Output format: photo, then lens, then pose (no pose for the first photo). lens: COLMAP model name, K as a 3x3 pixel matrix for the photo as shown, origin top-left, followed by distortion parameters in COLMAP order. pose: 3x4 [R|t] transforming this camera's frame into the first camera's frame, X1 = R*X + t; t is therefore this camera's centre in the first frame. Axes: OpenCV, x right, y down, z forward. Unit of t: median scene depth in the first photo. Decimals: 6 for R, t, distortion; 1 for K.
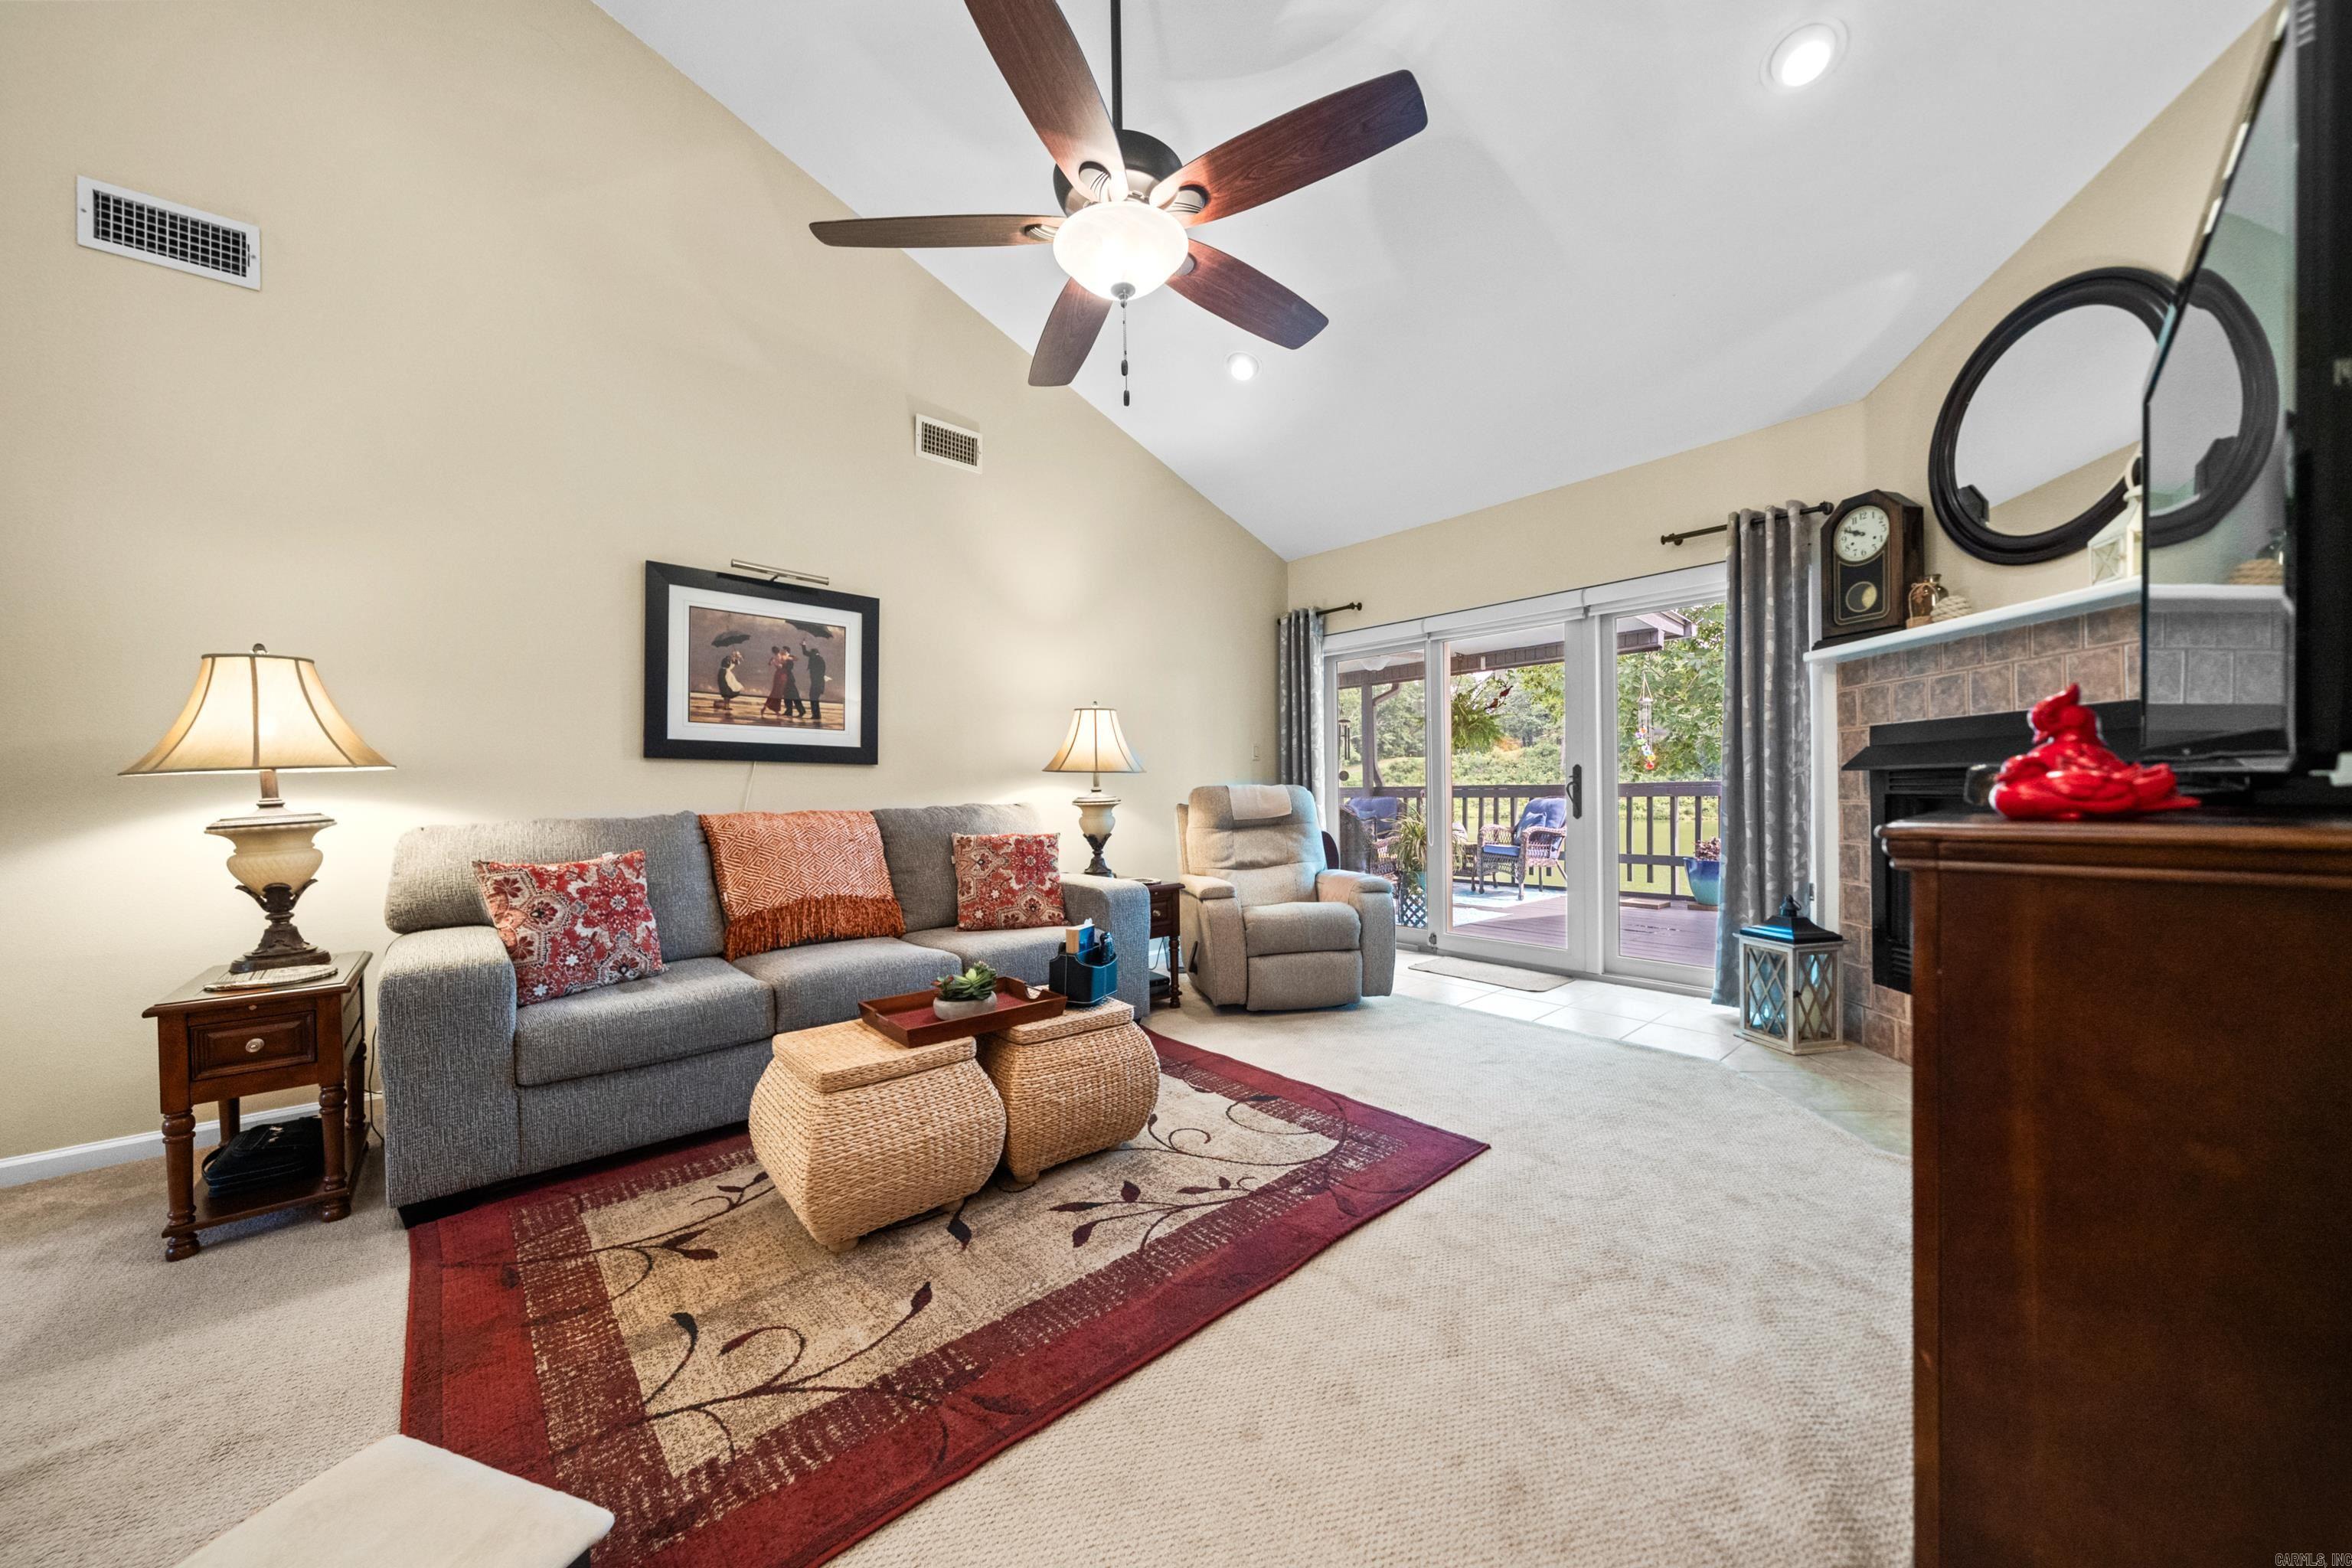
lens RADIAL K [[822.2, 0, 1169.6], [0, 822.2, 792.8], [0, 0, 1]] dist [-0.001629, -0.000037]
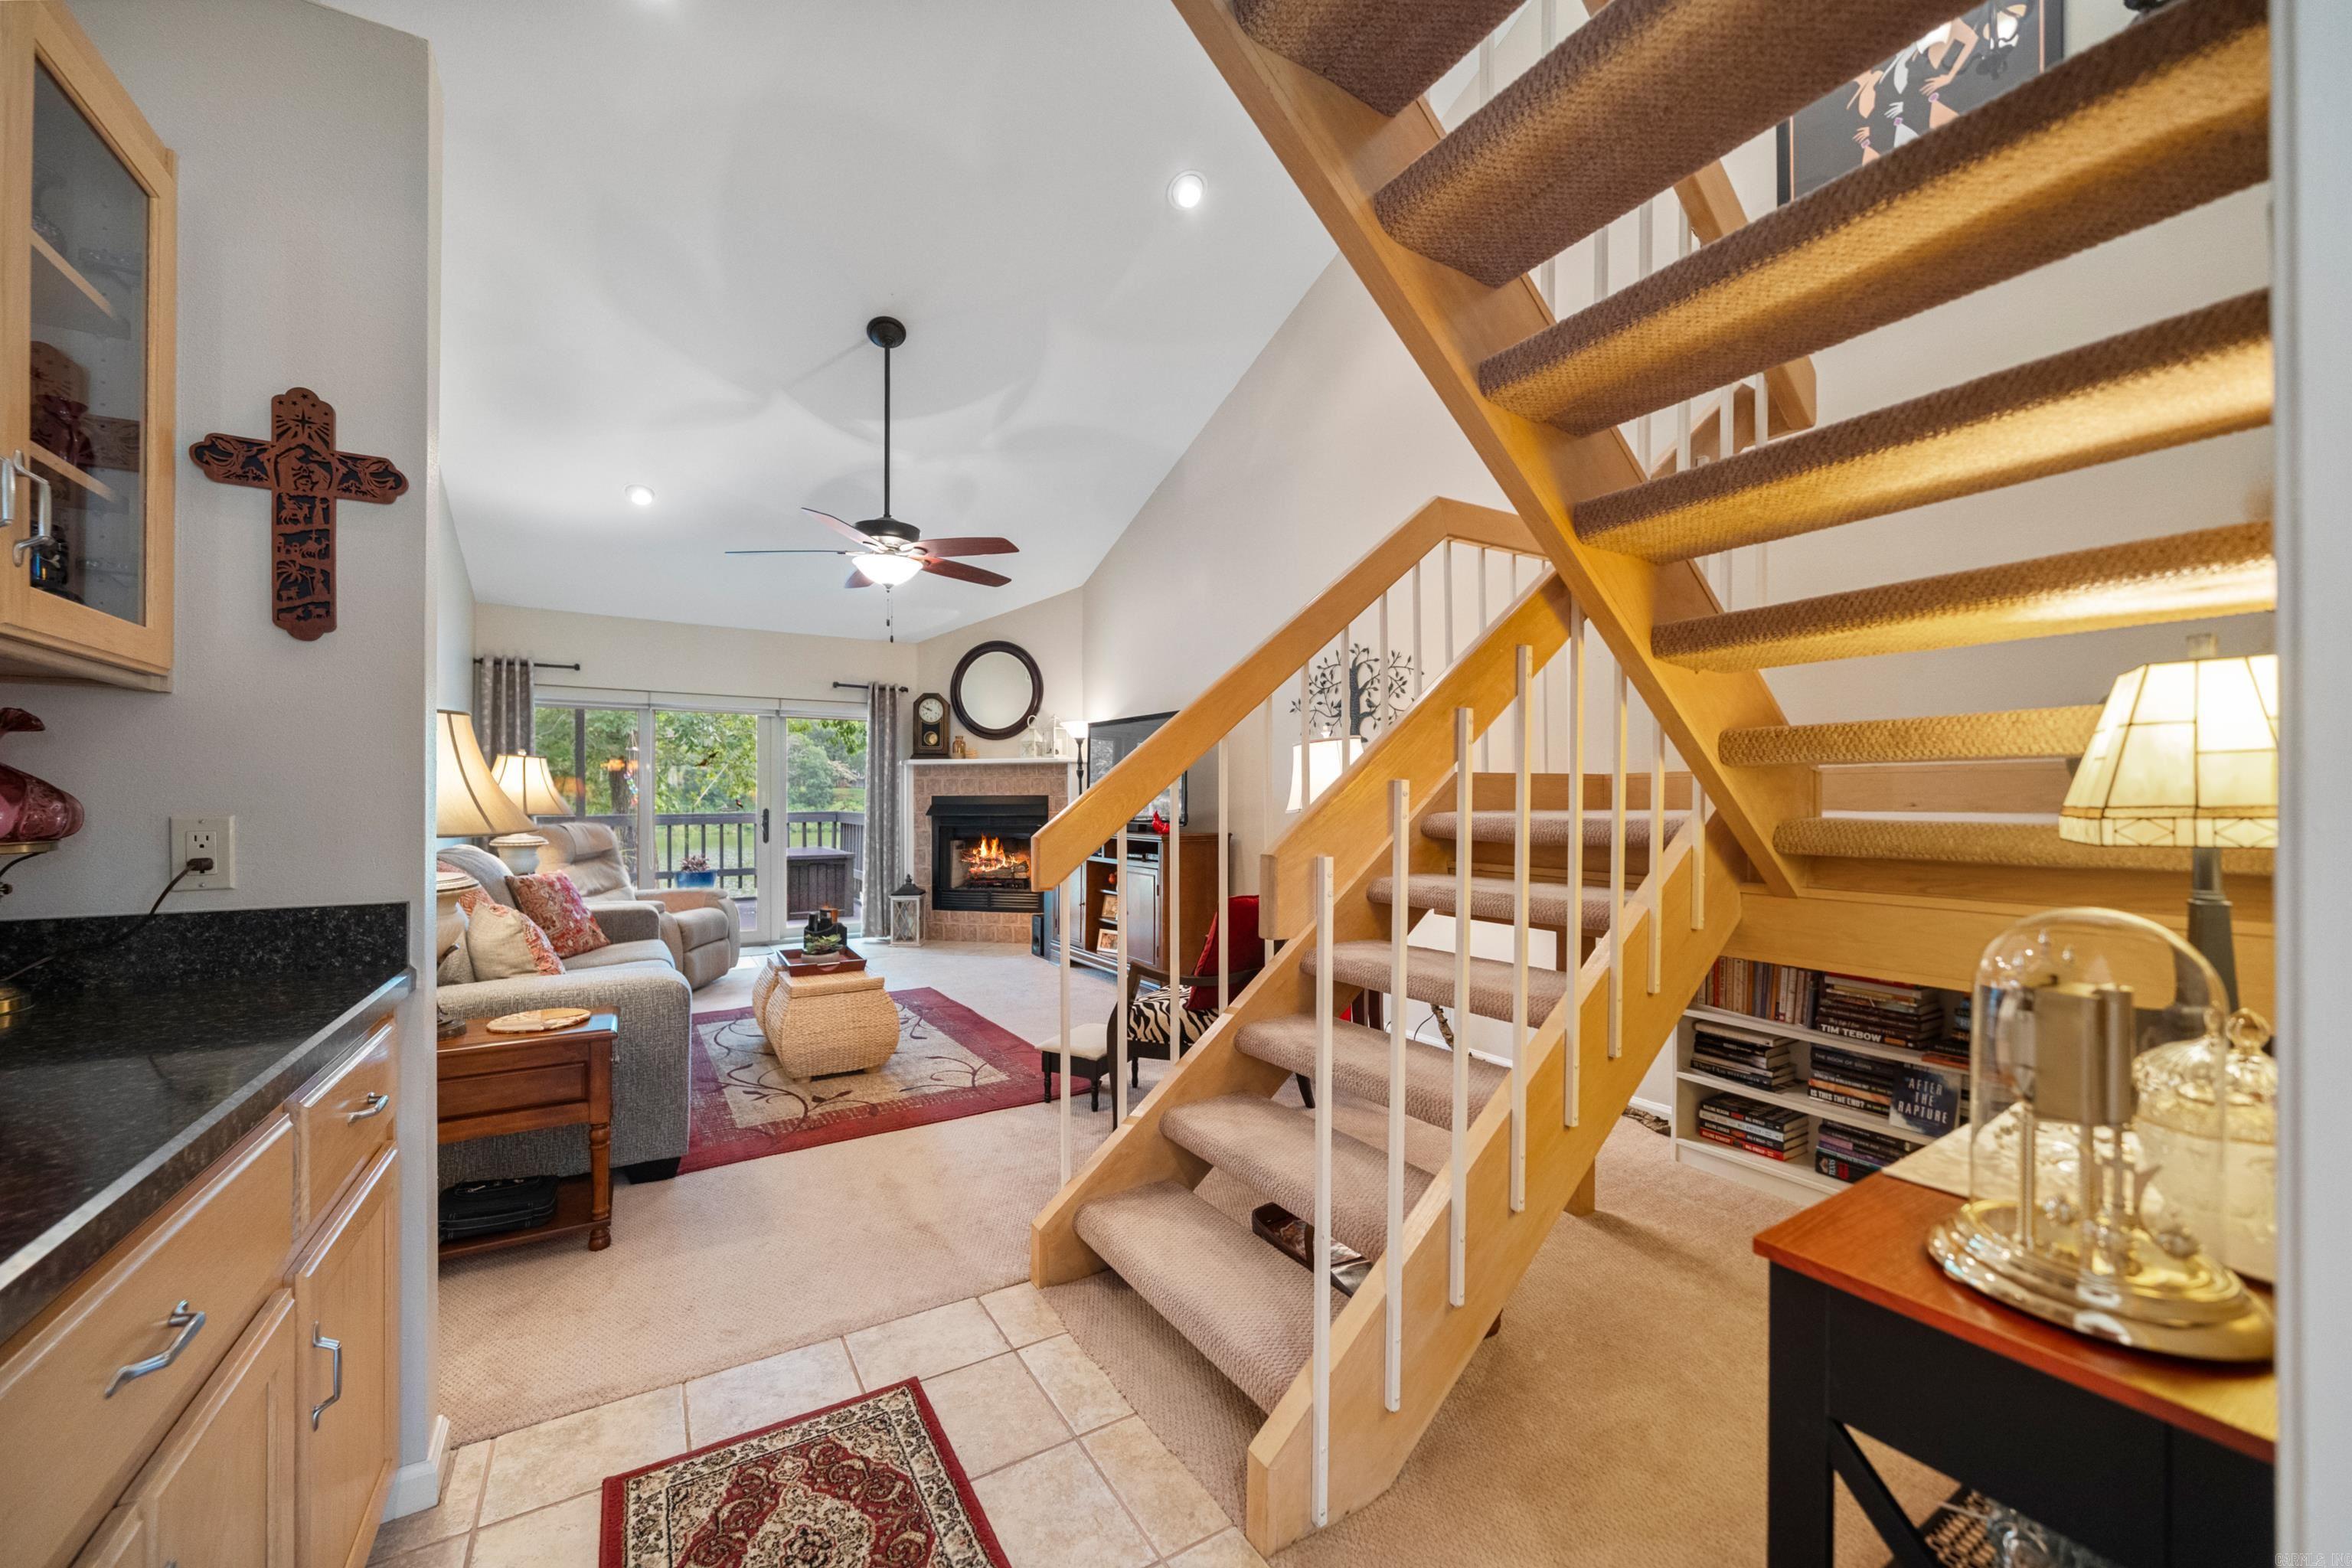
lens RADIAL K [[879.1, 0, 1170.0], [0, 879.1, 801.3], [0, 0, 1]] dist [-0.000099, -0.000002]
pose [[0.142588, 0.013561, 0.989689, -1.448483], [0.004137, 0.999889, -0.014297, -0.029255], [-0.989774, 0.006132, 0.142516, 0.008075]]
